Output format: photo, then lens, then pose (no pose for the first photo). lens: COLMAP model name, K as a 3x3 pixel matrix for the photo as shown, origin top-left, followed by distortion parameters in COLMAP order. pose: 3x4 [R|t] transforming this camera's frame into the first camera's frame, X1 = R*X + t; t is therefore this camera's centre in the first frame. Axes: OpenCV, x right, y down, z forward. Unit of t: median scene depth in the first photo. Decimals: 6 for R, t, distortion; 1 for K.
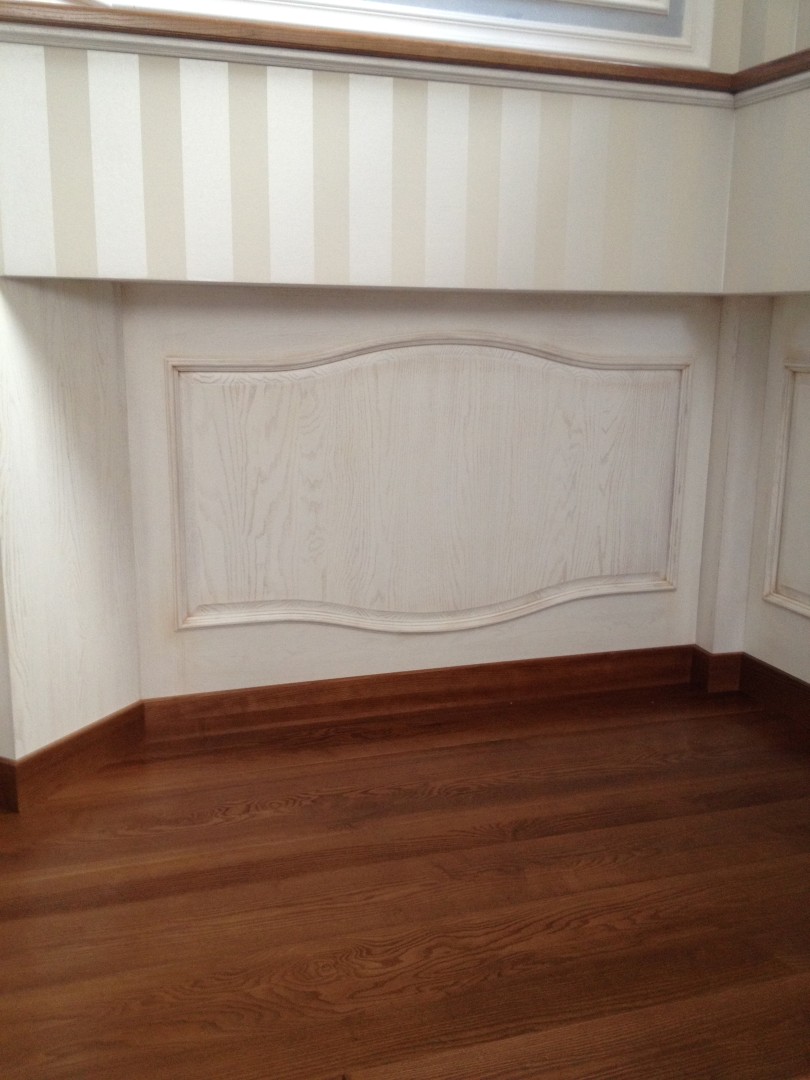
lens RADIAL K [[1016.1, 0, 405.0], [0, 1016.1, 540.0], [0, 0, 1]] dist [0.175592, -0.392749]
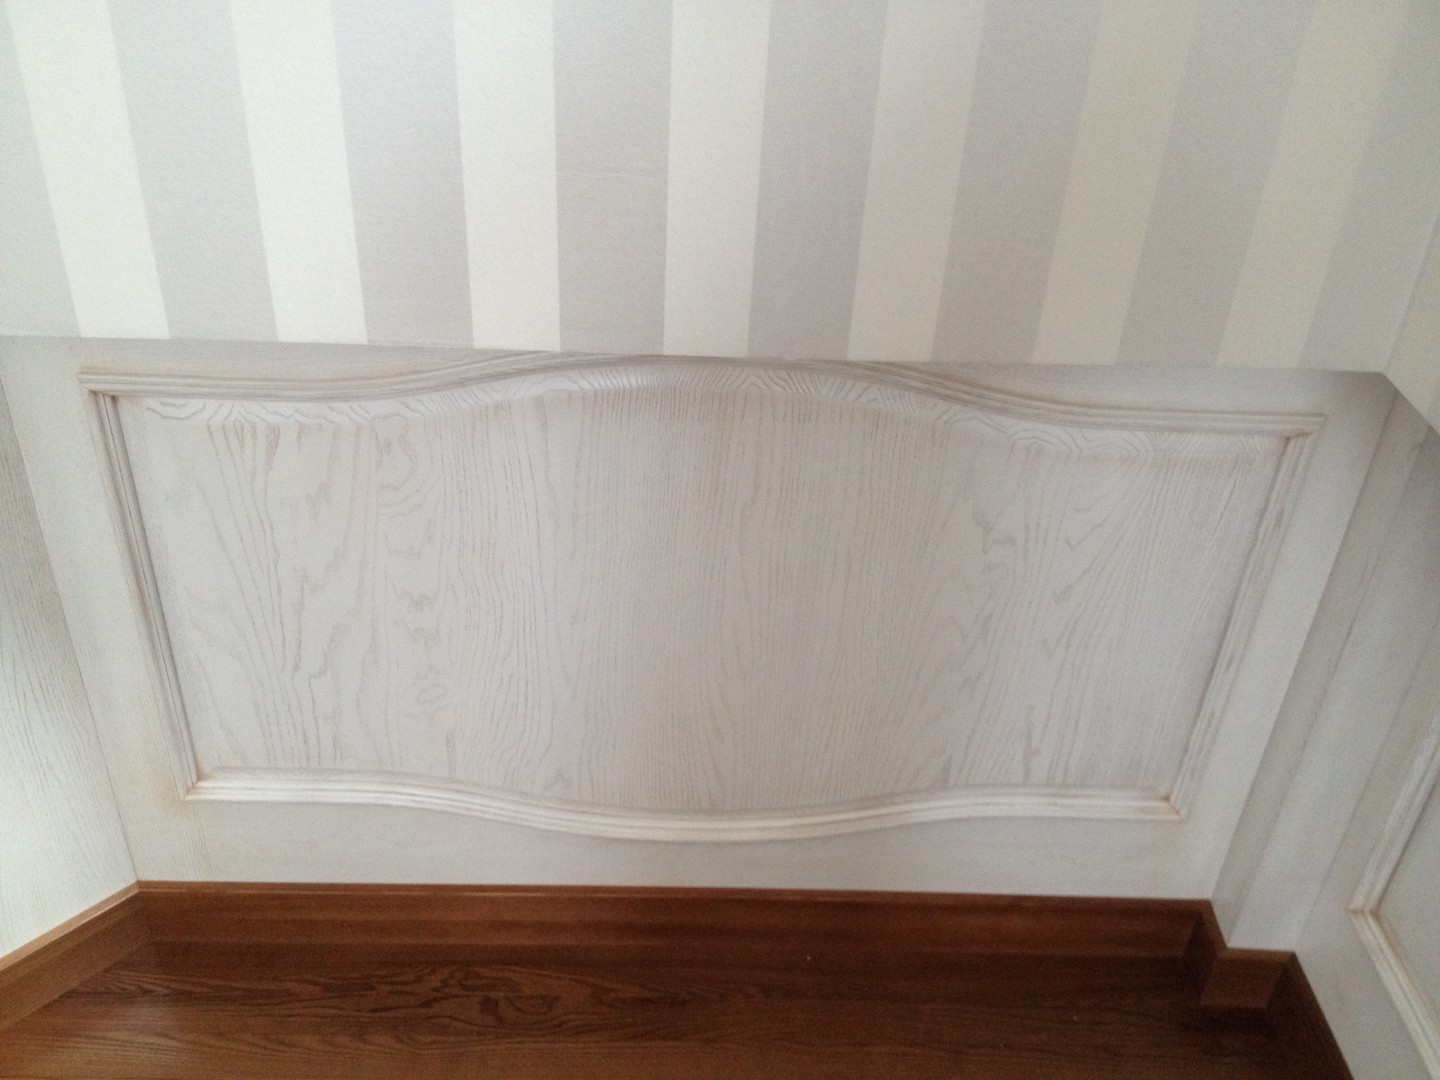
lens RADIAL K [[1354.8, 0, 720.0], [0, 1354.8, 540.0], [0, 0, 1]] dist [0.175592, -0.392749]
pose [[0.956281, 0.193356, -0.219406, 0.186151], [-0.098329, 0.919145, 0.381450, -0.338519], [0.275422, -0.343199, 0.897974, 0.426973]]
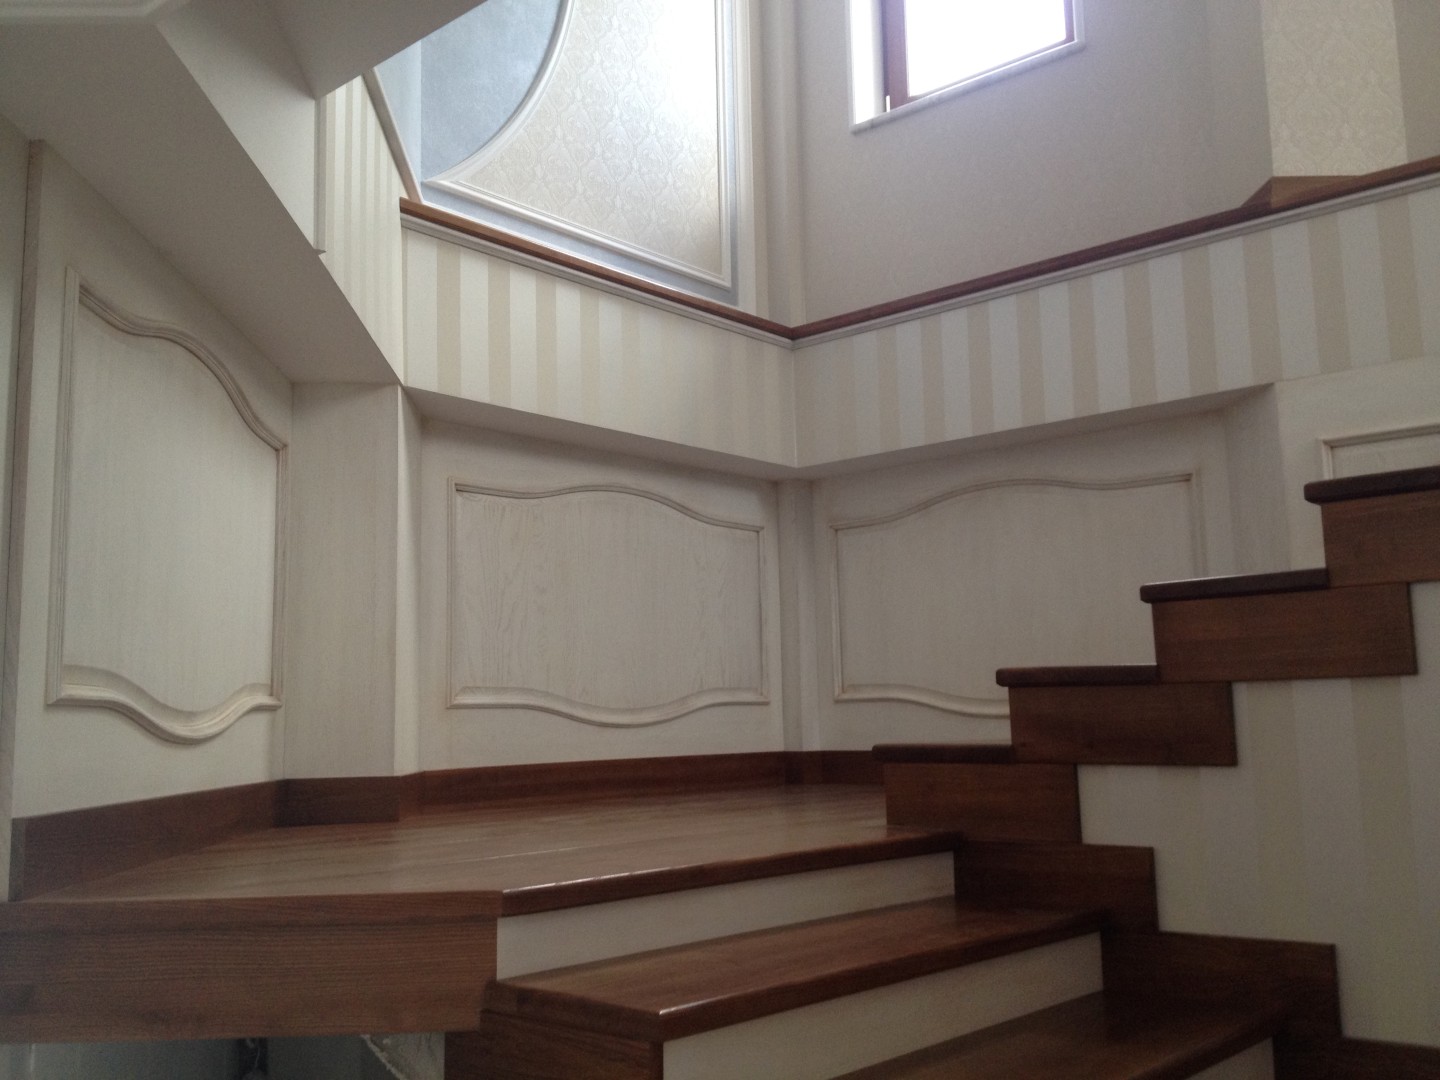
lens RADIAL K [[1354.8, 0, 720.0], [0, 1354.8, 540.0], [0, 0, 1]] dist [0.175592, -0.392749]
pose [[0.866123, 0.034926, 0.498609, -0.686141], [0.137327, 0.942538, -0.304570, 0.394509], [-0.480595, 0.332268, 0.811558, -0.421655]]
